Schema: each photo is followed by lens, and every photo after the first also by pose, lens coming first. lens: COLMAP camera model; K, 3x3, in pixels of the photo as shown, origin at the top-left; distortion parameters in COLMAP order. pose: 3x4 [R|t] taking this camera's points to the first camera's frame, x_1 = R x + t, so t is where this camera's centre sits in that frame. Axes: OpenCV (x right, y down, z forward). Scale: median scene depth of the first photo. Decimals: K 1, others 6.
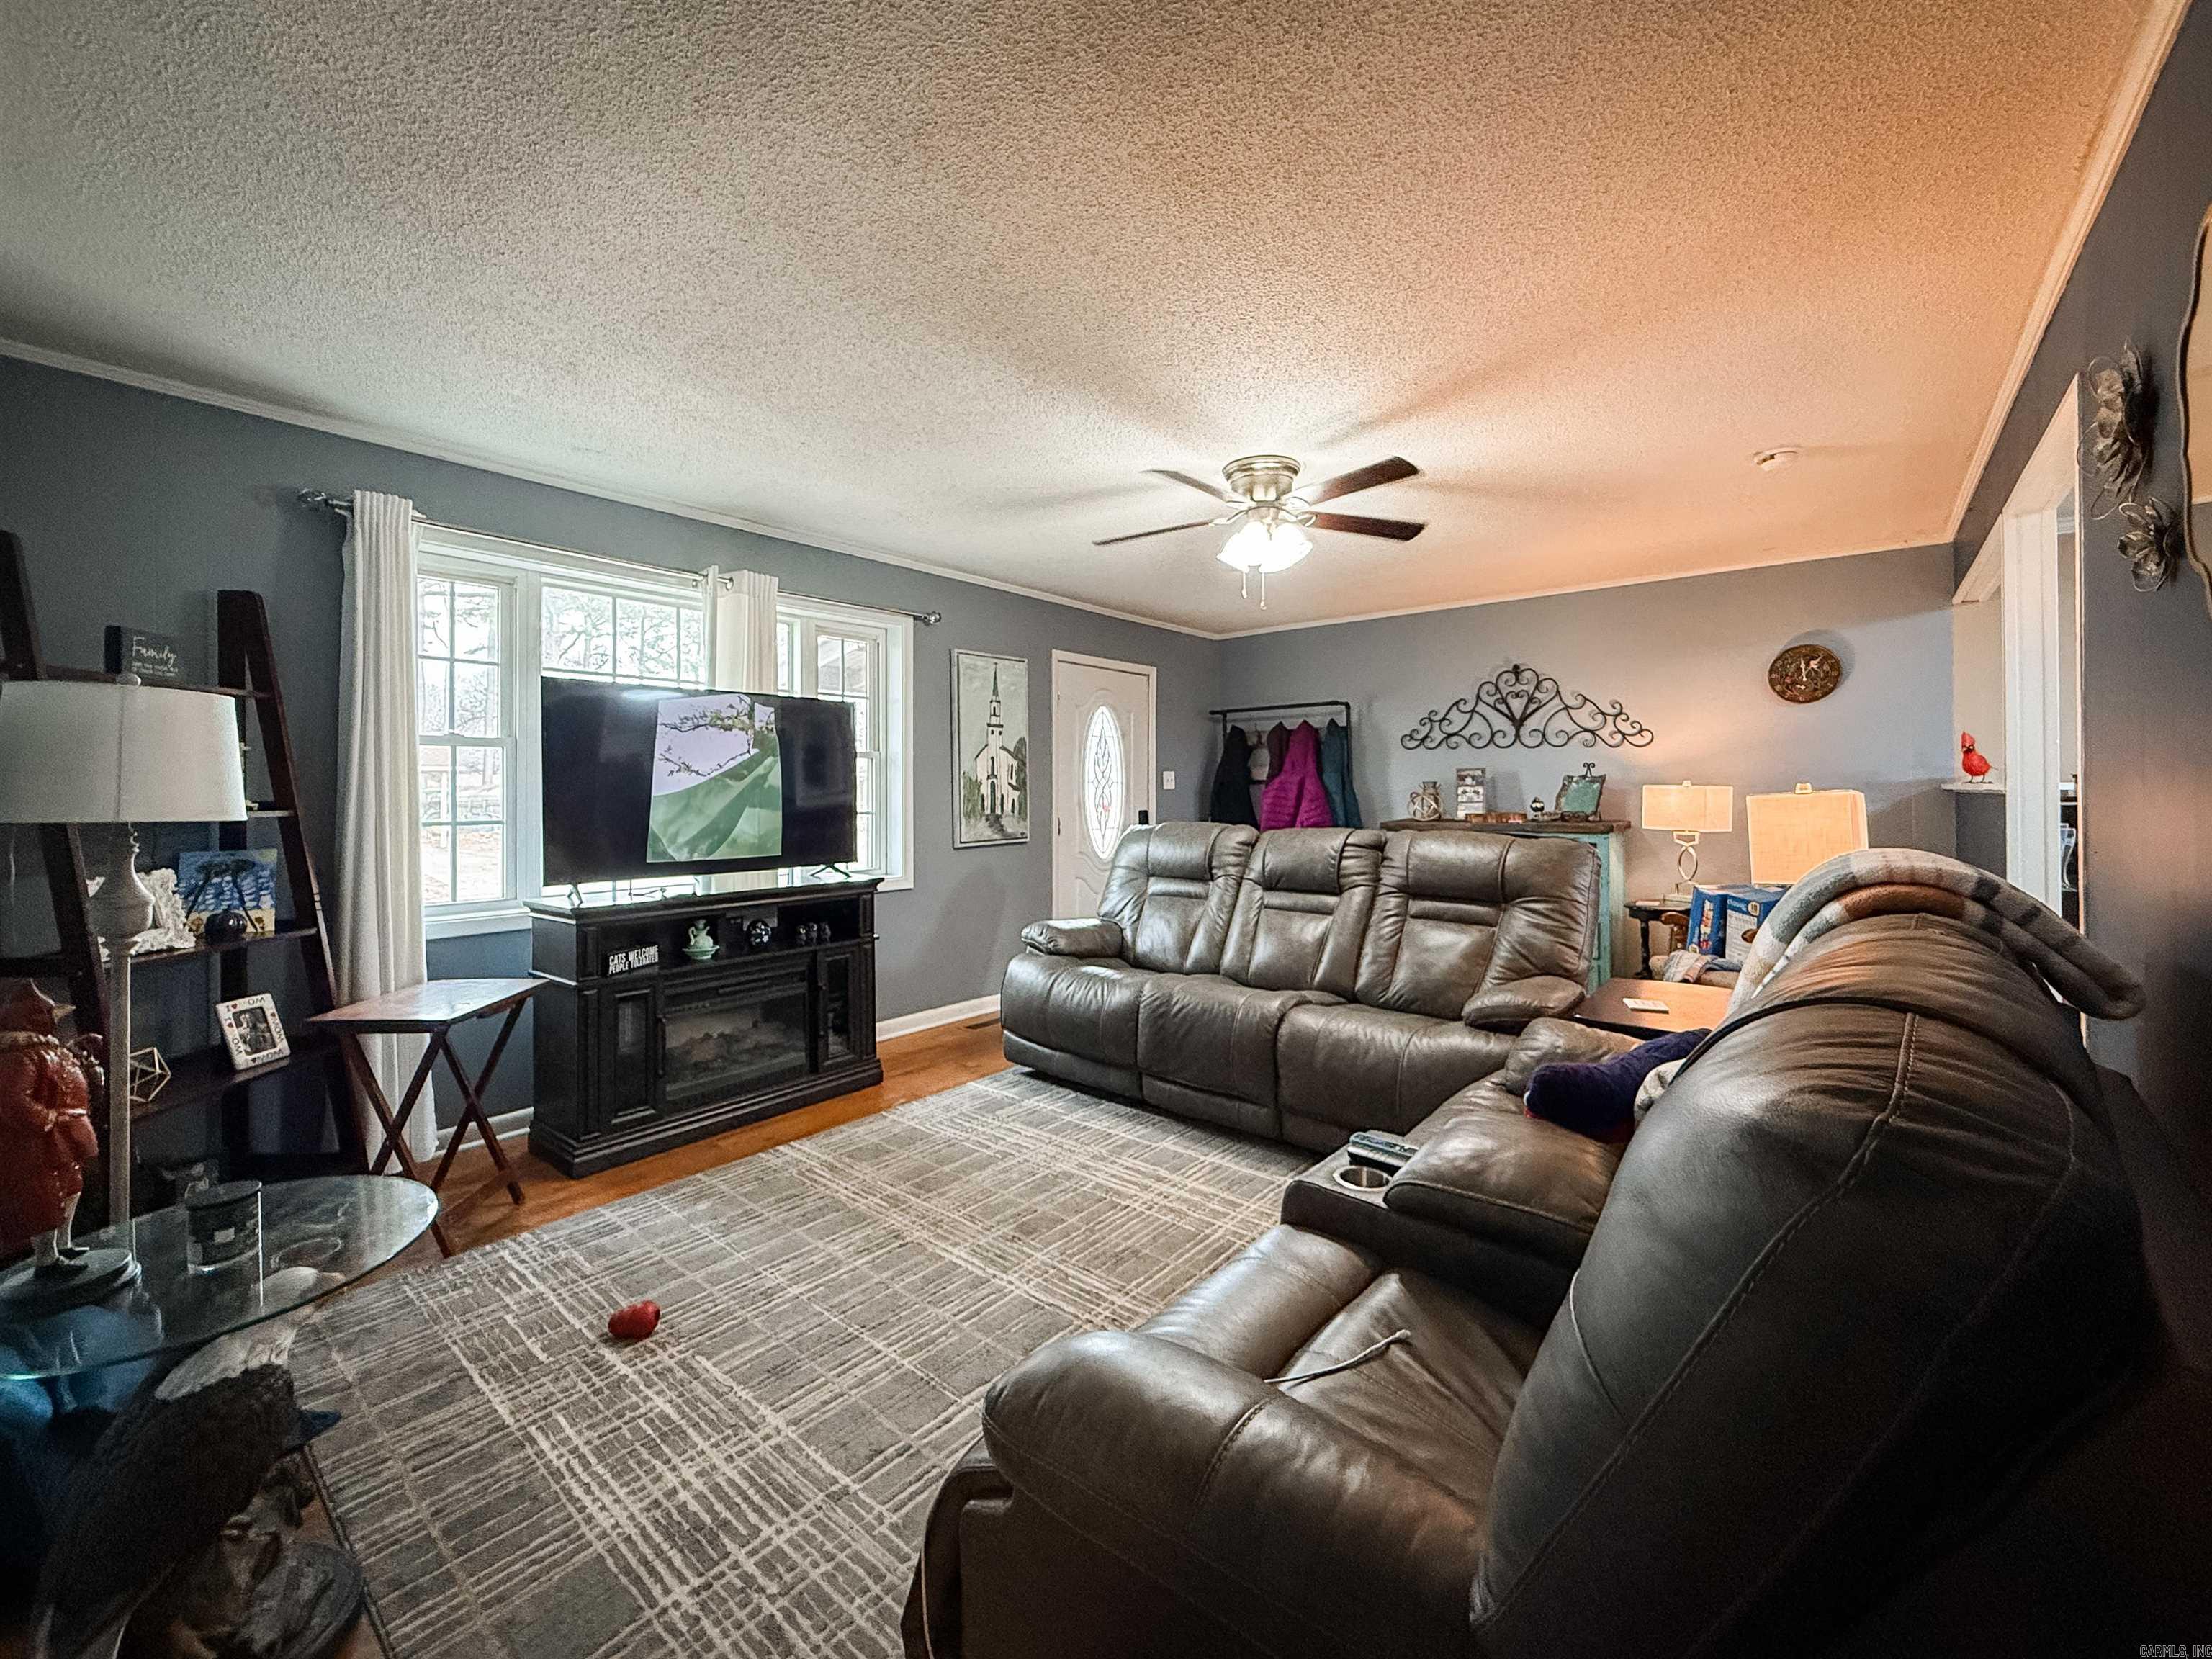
lens RADIAL K [[903.7, 0, 1109.8], [0, 903.7, 790.2], [0, 0, 1]] dist [-0.001273, -0.000018]
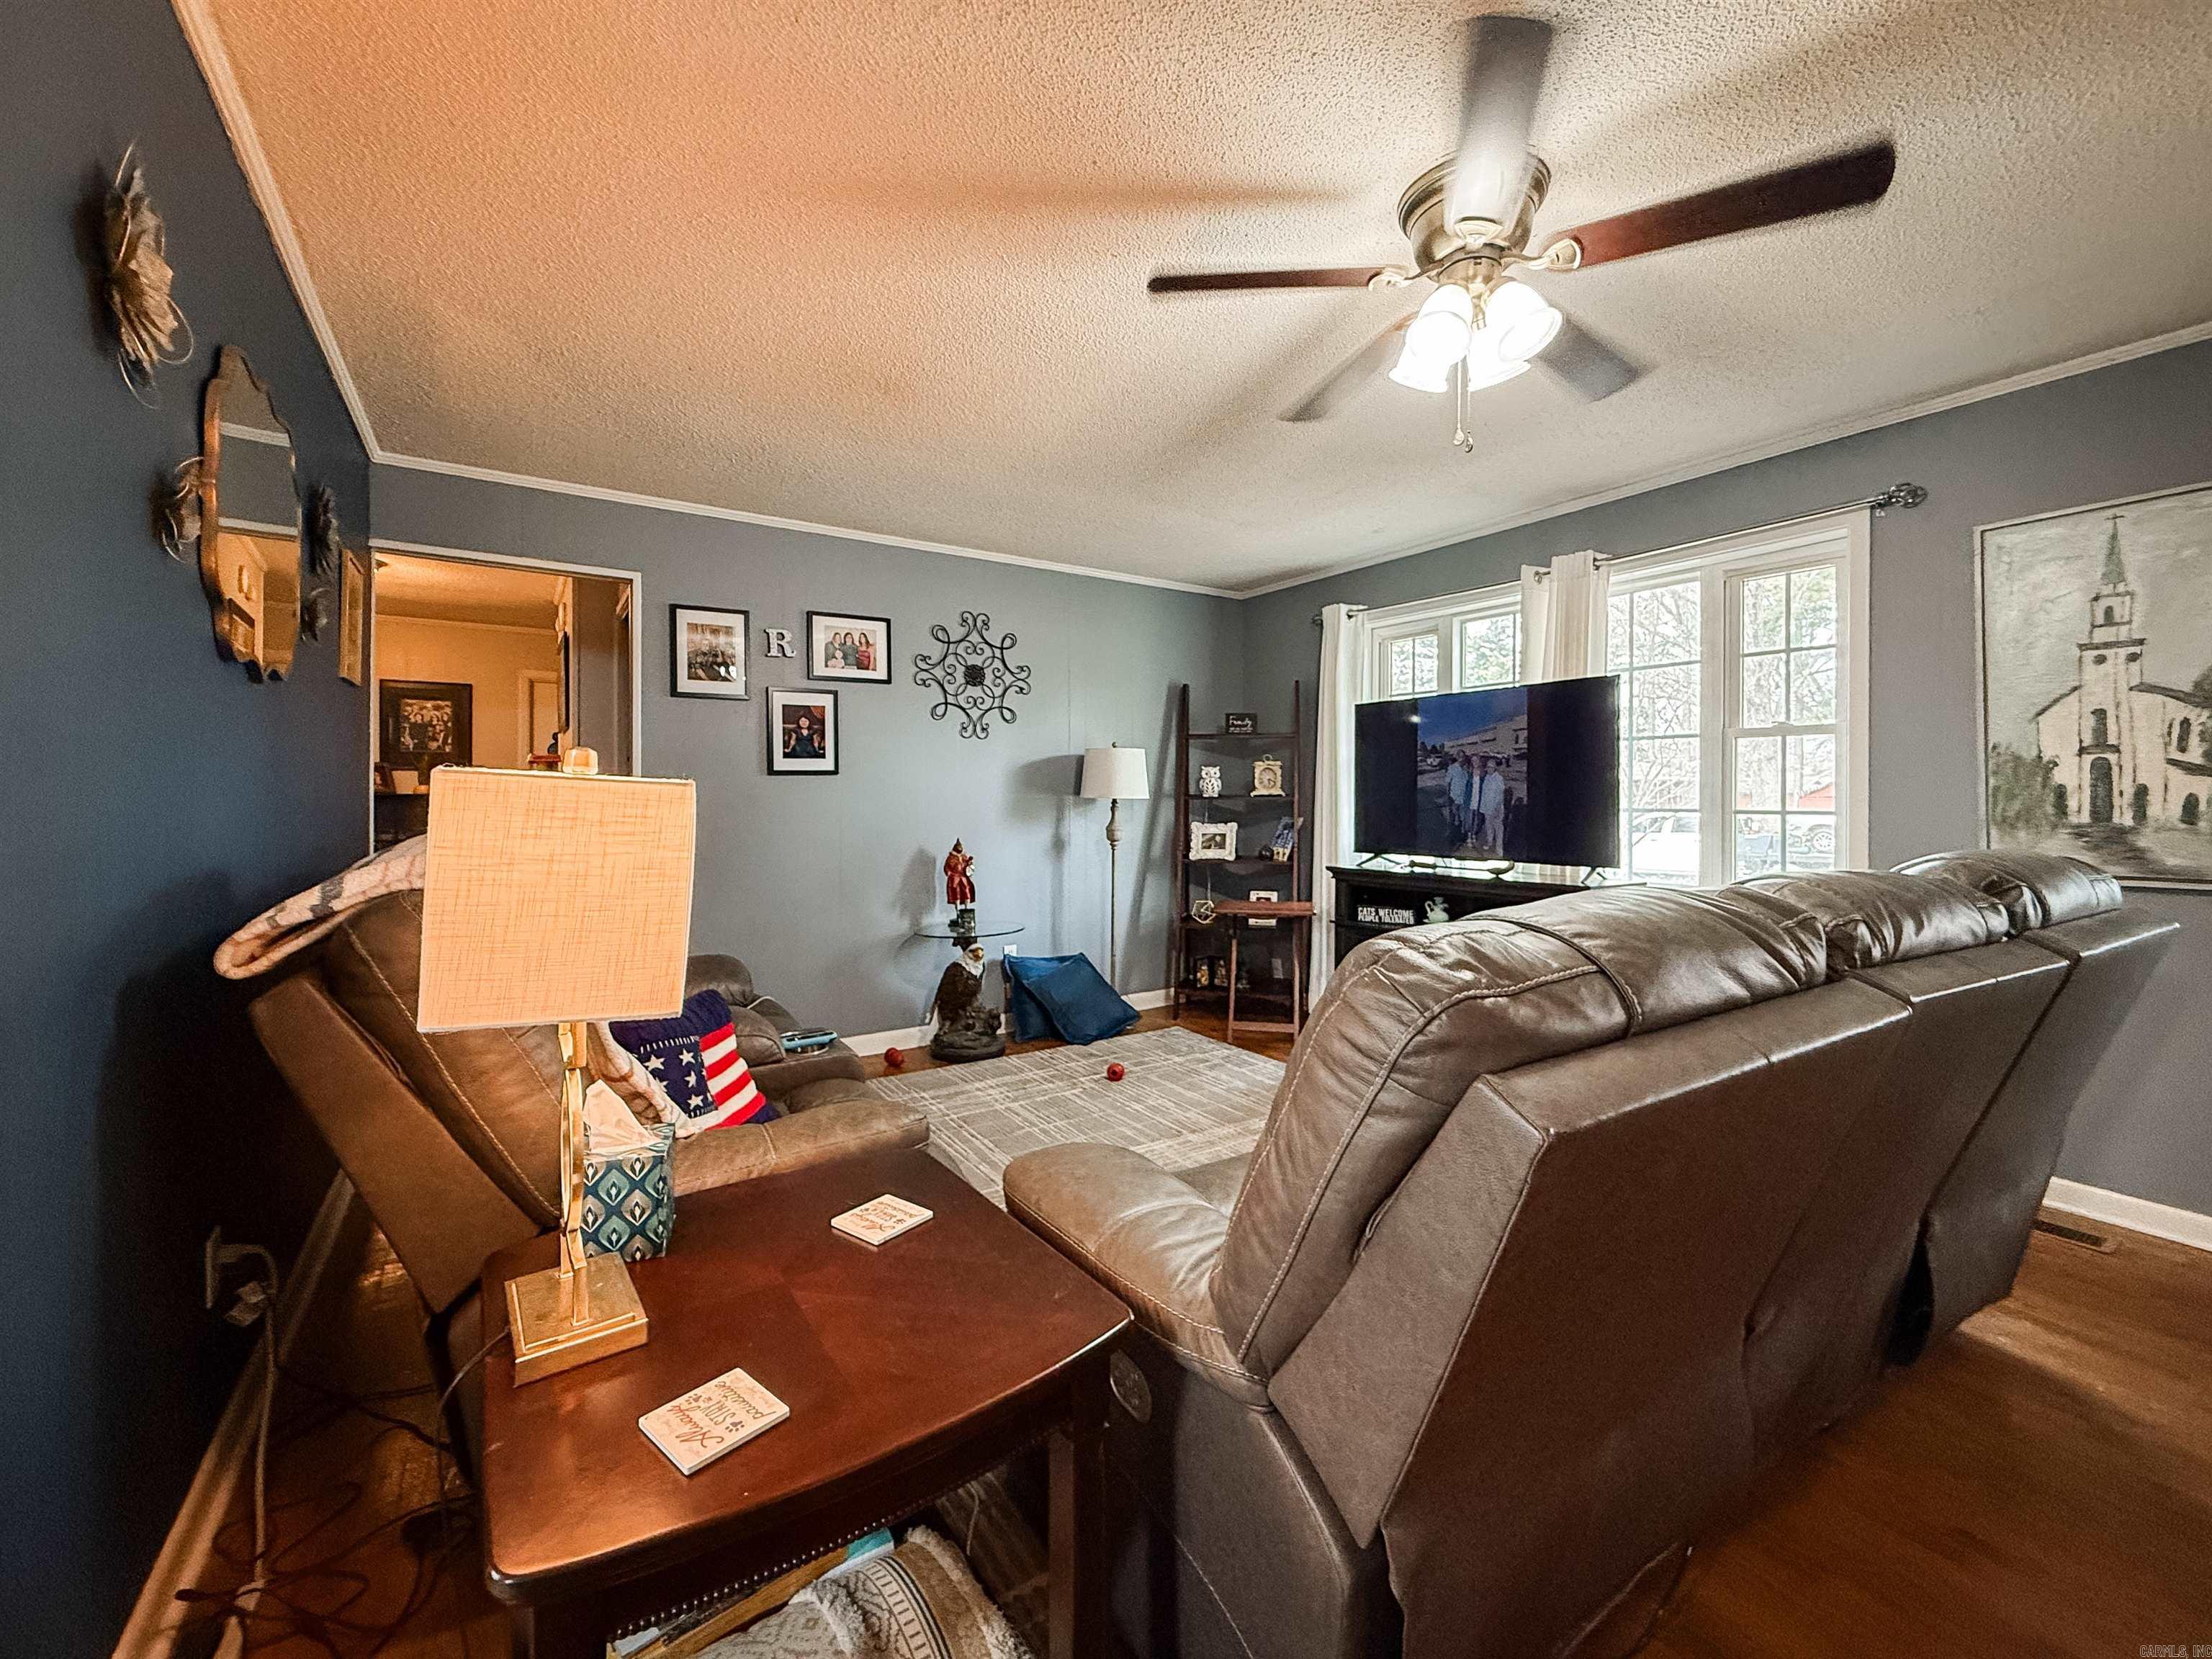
lens RADIAL K [[903.7, 0, 1109.8], [0, 903.7, 790.2], [0, 0, 1]] dist [-0.001273, -0.000018]
pose [[-0.300967, 0.003336, -0.953629, 0.673319], [0.008381, 0.999965, 0.000853, 0.003622], [0.953598, -0.007736, -0.300985, 0.835582]]
